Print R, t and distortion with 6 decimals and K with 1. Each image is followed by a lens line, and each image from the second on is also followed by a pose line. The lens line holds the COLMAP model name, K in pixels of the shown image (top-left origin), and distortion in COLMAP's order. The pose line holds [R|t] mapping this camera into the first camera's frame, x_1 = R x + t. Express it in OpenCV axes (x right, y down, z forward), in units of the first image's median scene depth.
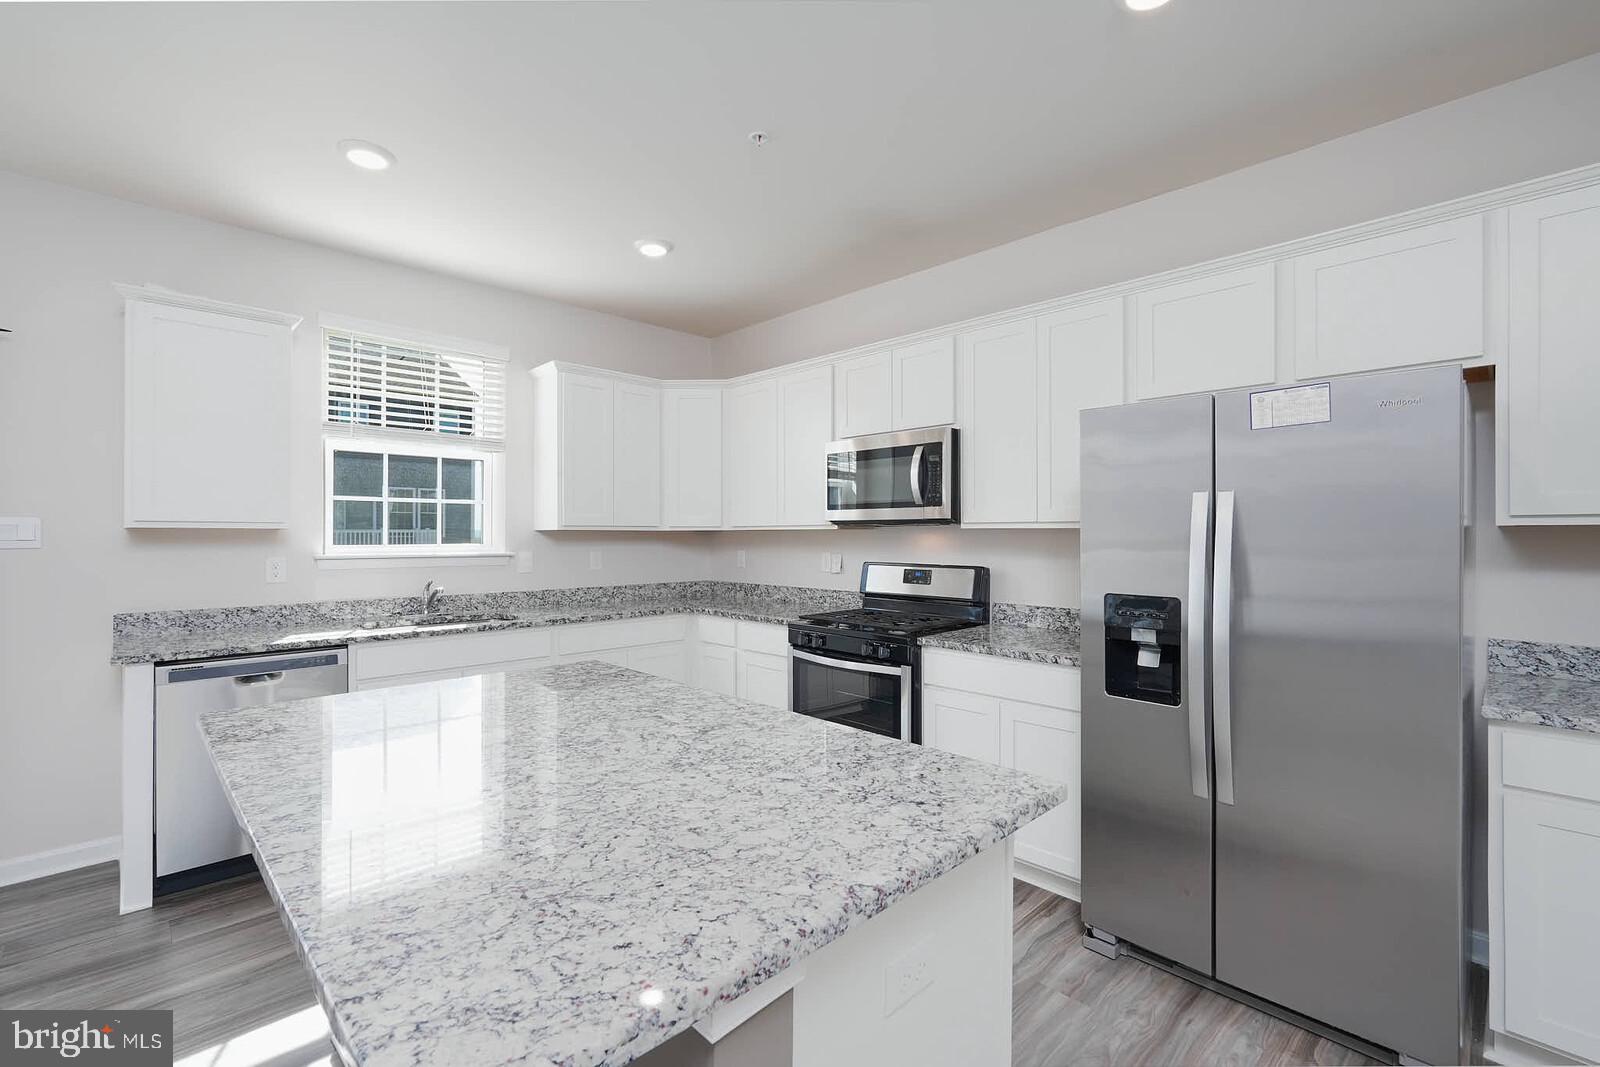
lens RADIAL K [[707.0, 0, 796.8], [0, 707.0, 544.1], [0, 0, 1]] dist [-0.002093, -0.000167]
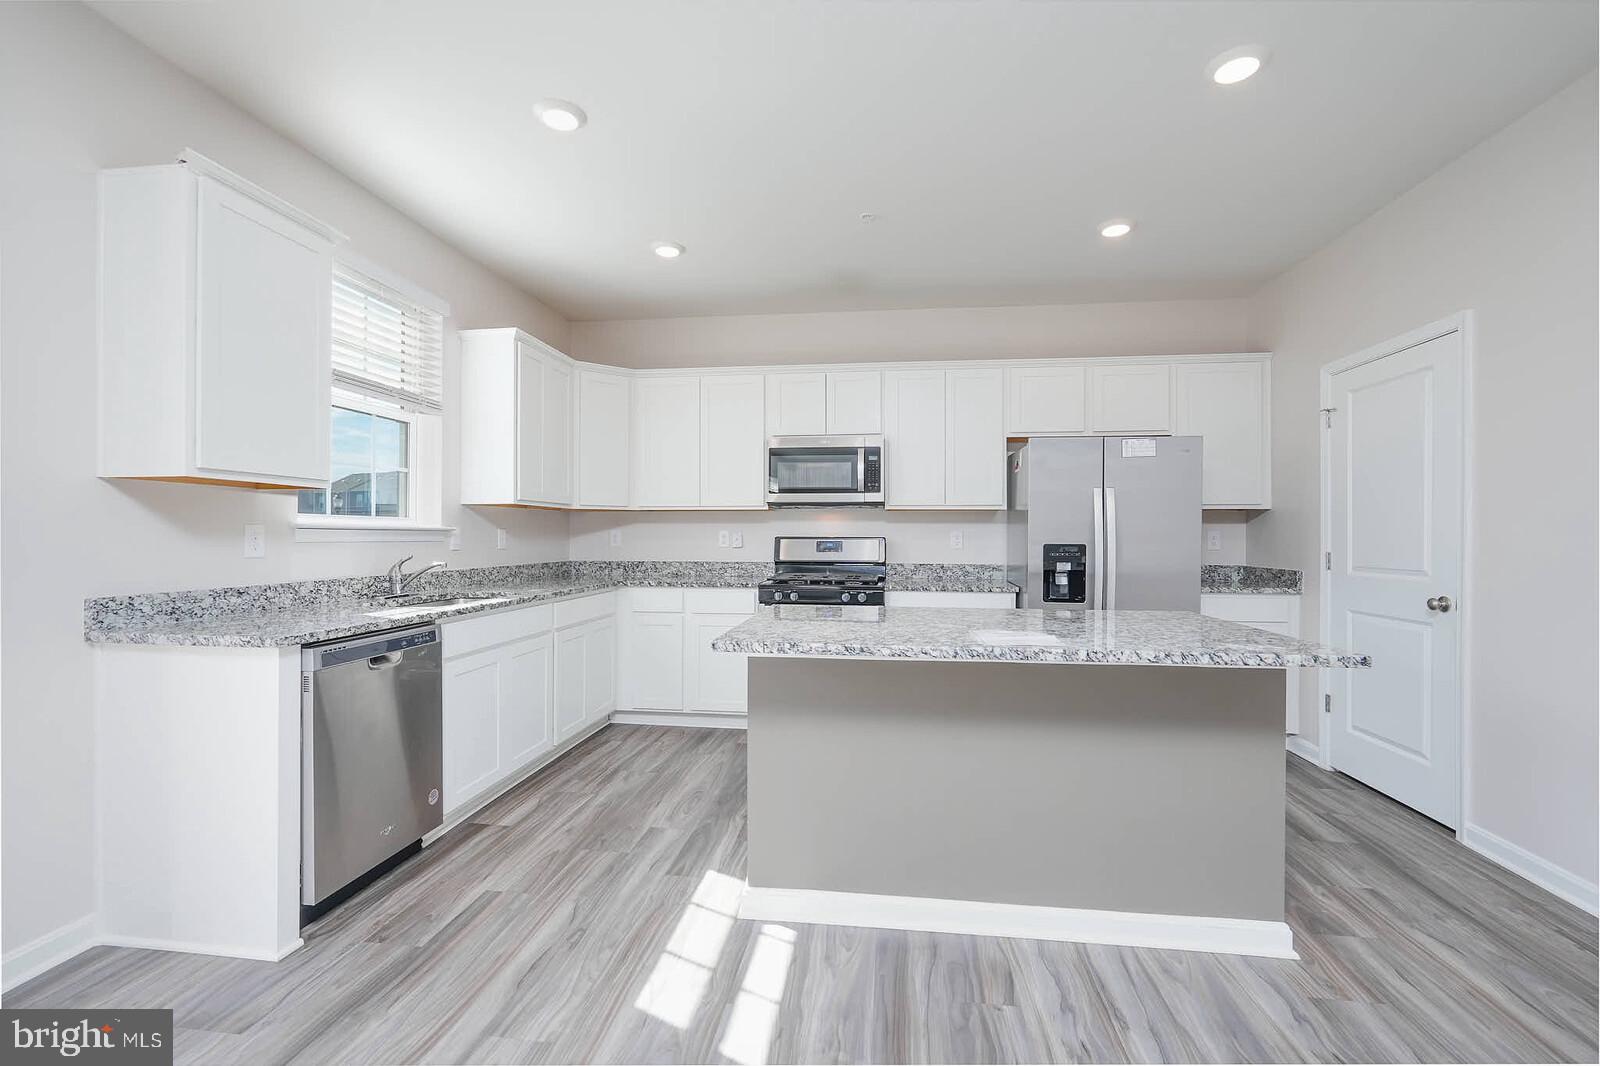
lens RADIAL K [[700.4, 0, 798.6], [0, 700.4, 541.4], [0, 0, 1]] dist [-0.002510, -0.000251]
pose [[0.786749, -0.003651, 0.617262, -0.743882], [0.006415, 0.999977, -0.002262, 0.042738], [-0.617240, 0.005740, 0.786754, 0.010162]]
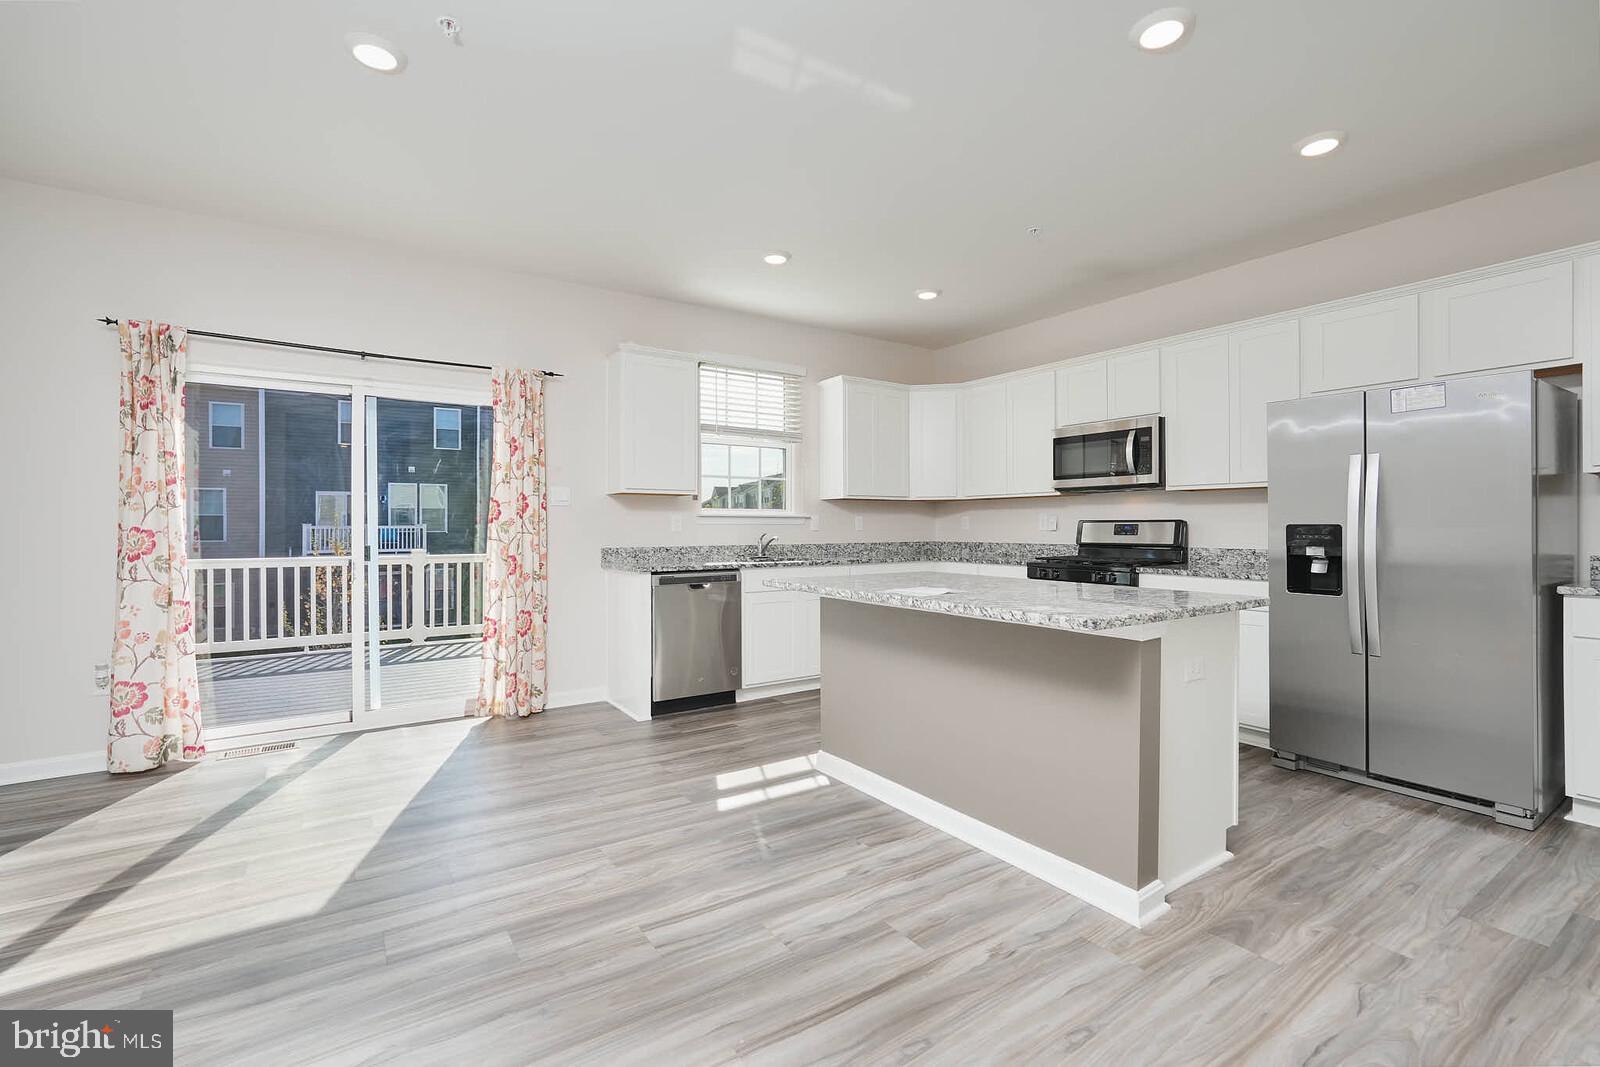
lens RADIAL K [[709.7, 0, 798.3], [0, 709.7, 529.2], [0, 0, 1]] dist [-0.000626, 0.000346]
pose [[0.983295, -0.001679, -0.182014, -0.207138], [0.000061, 0.999960, -0.008899, 0.062628], [0.182021, 0.008739, 0.983256, -0.449711]]
